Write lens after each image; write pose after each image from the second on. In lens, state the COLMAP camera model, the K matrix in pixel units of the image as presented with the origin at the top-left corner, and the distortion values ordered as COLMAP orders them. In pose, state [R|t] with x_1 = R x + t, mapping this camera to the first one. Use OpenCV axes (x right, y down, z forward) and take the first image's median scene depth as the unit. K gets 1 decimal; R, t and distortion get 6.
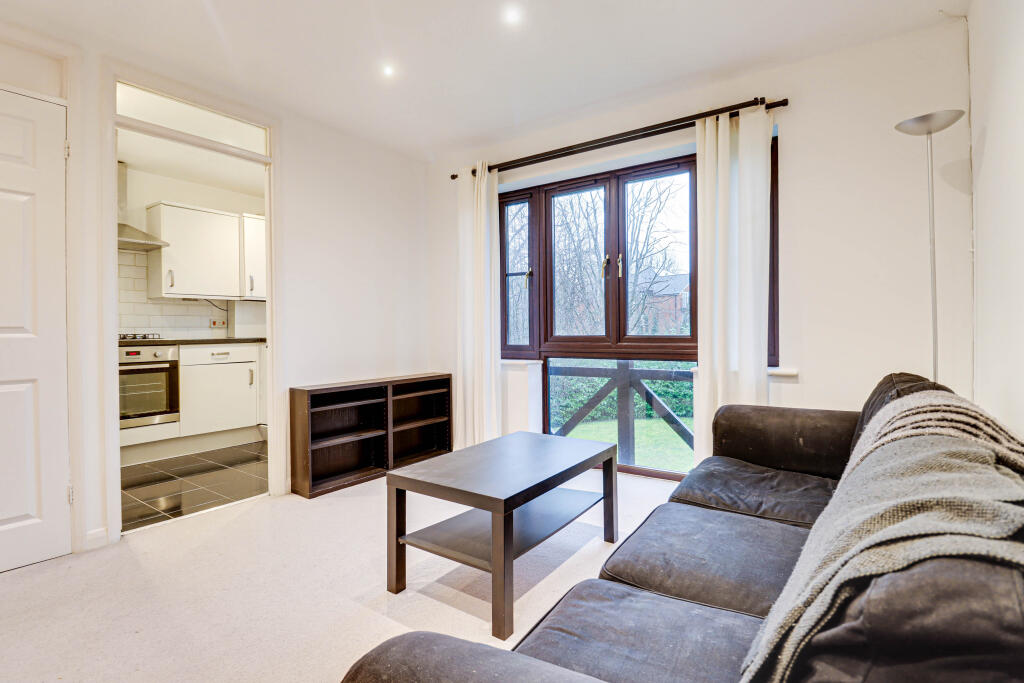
lens RADIAL K [[484.7, 0, 503.3], [0, 484.7, 334.6], [0, 0, 1]] dist [-0.011893, -0.006624]
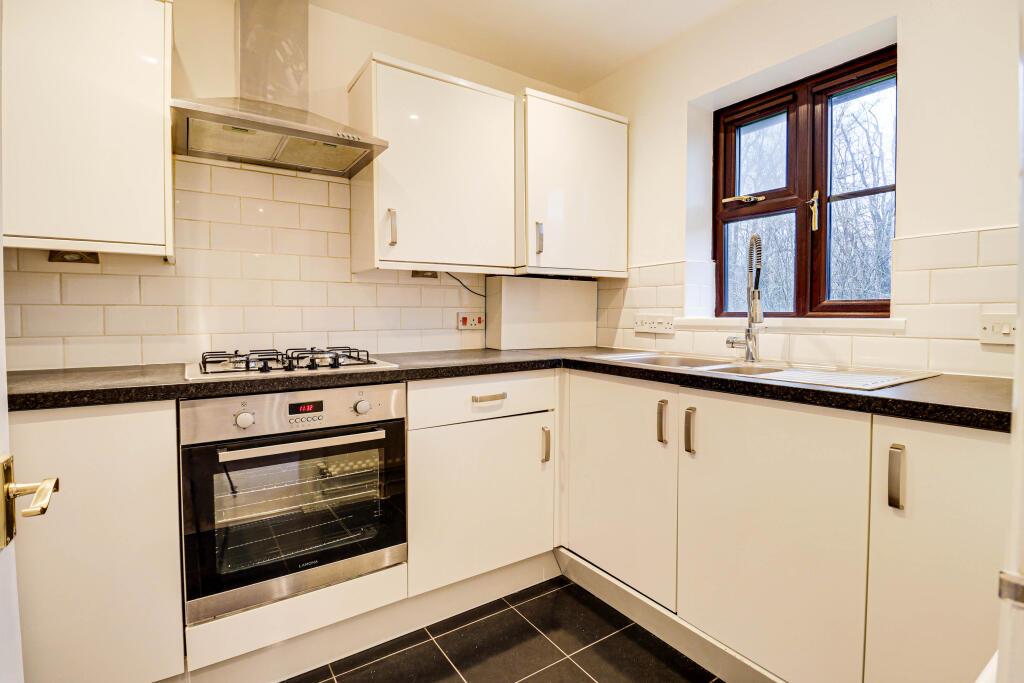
lens RADIAL K [[484.7, 0, 517.8], [0, 484.7, 331.2], [0, 0, 1]] dist [-0.011893, -0.006624]
pose [[0.935364, 0.022841, -0.352948, -0.409760], [-0.010818, 0.999293, 0.035999, -0.035611], [0.353521, -0.029854, 0.934950, 0.603859]]
